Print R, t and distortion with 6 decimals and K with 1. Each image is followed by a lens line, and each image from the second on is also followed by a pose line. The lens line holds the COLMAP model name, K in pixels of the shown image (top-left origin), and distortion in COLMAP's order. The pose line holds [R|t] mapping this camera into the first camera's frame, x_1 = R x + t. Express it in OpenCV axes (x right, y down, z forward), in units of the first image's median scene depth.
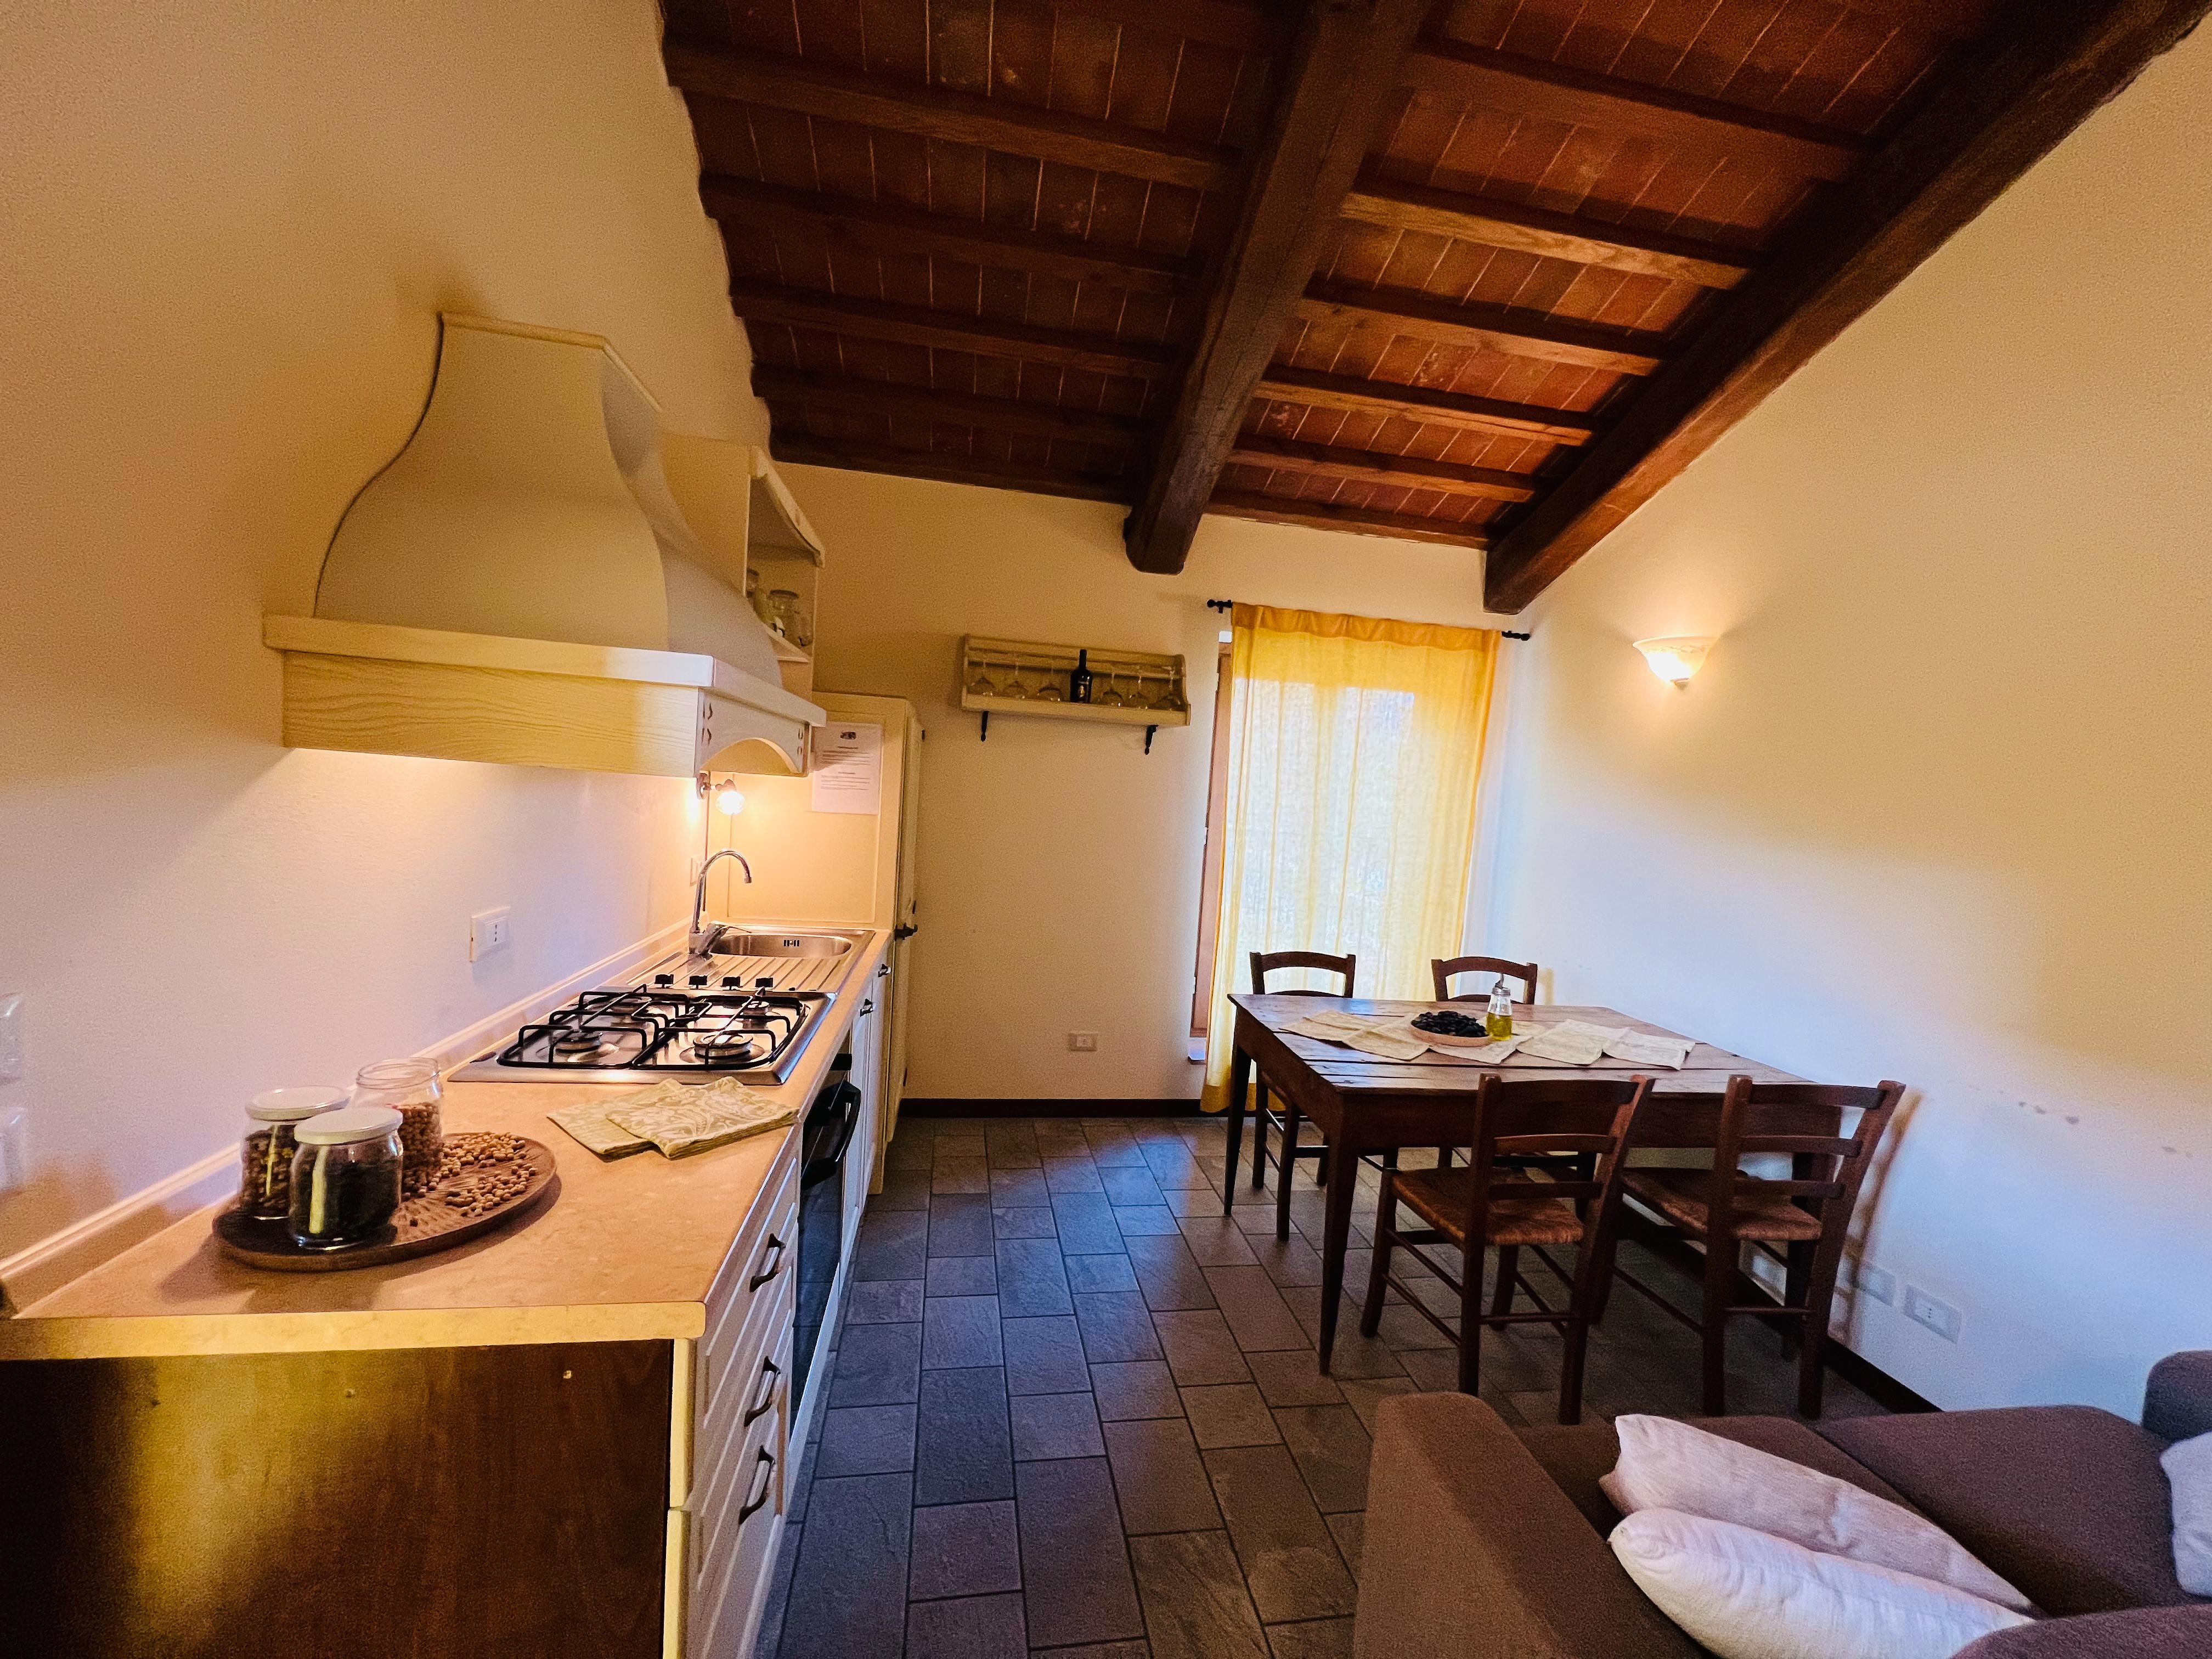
lens RADIAL K [[884.8, 0, 1108.7], [0, 884.8, 833.5], [0, 0, 1]] dist [-0.000837, 0.000268]
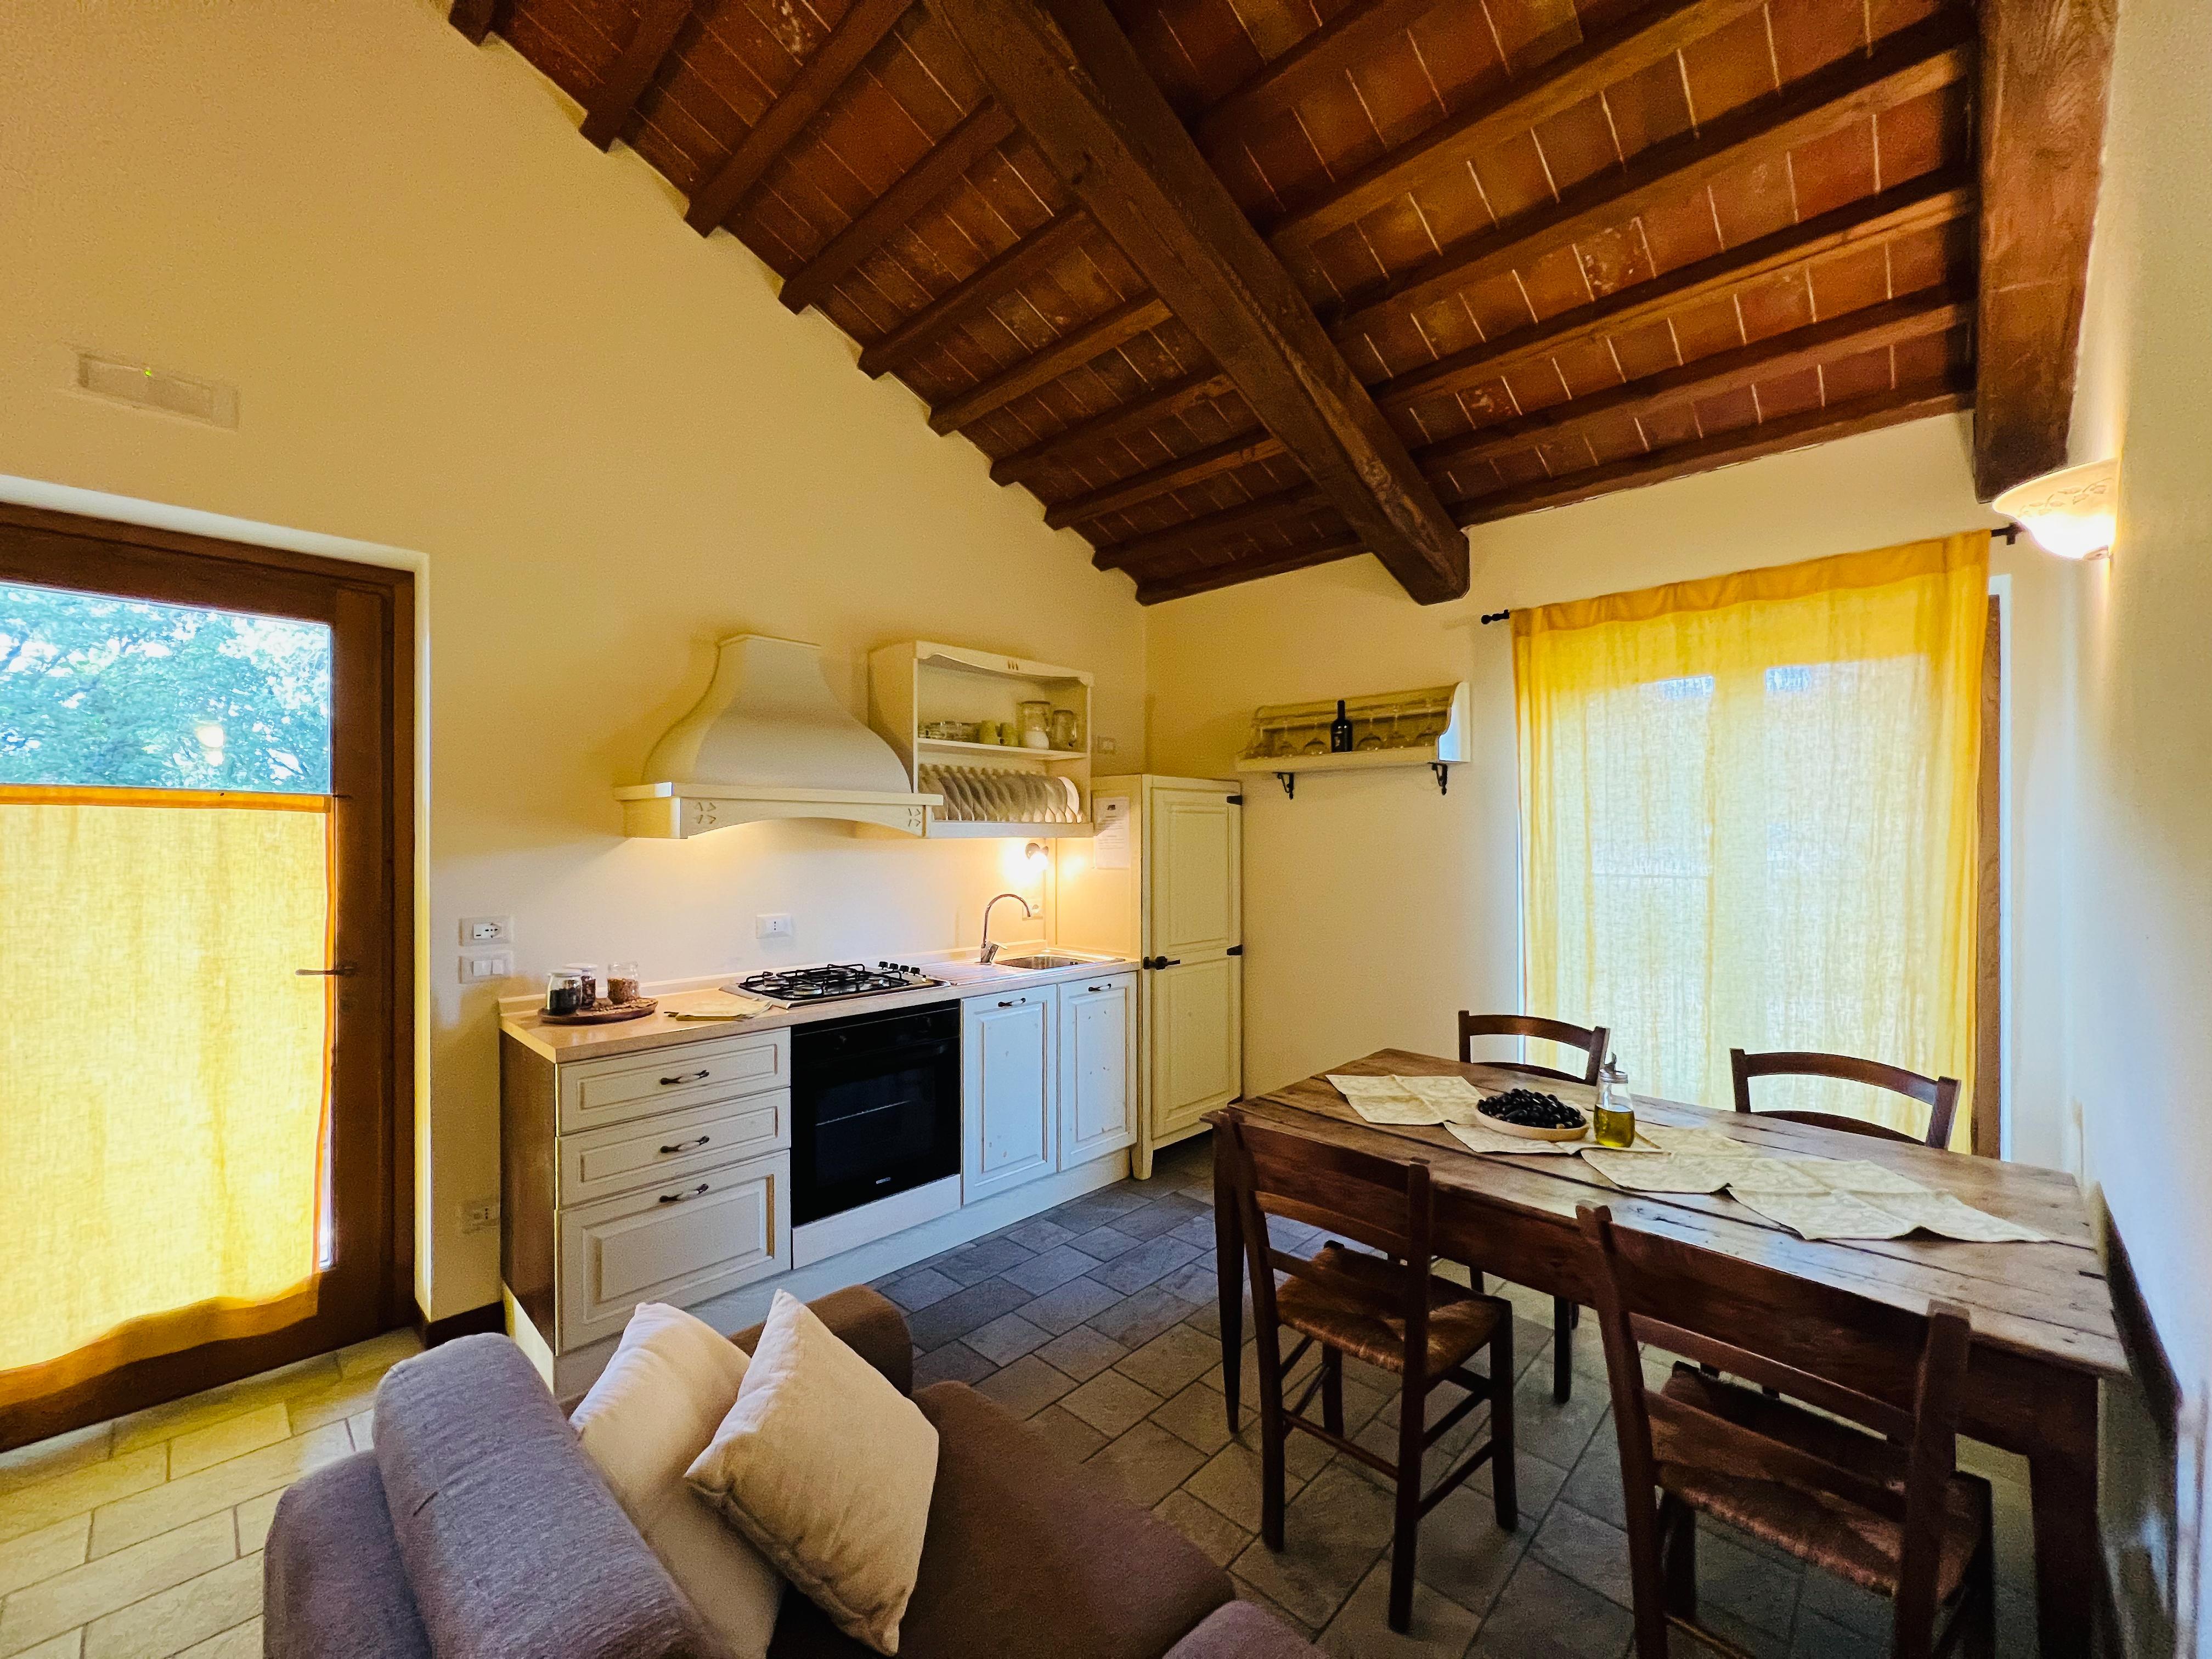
lens RADIAL K [[884.8, 0, 1103.2], [0, 884.8, 835.5], [0, 0, 1]] dist [-0.000837, 0.000268]
pose [[0.591851, -0.070466, -0.802962, 0.613807], [-0.001537, 0.996071, -0.088545, 0.037617], [0.806046, 0.053640, 0.589417, 0.183945]]
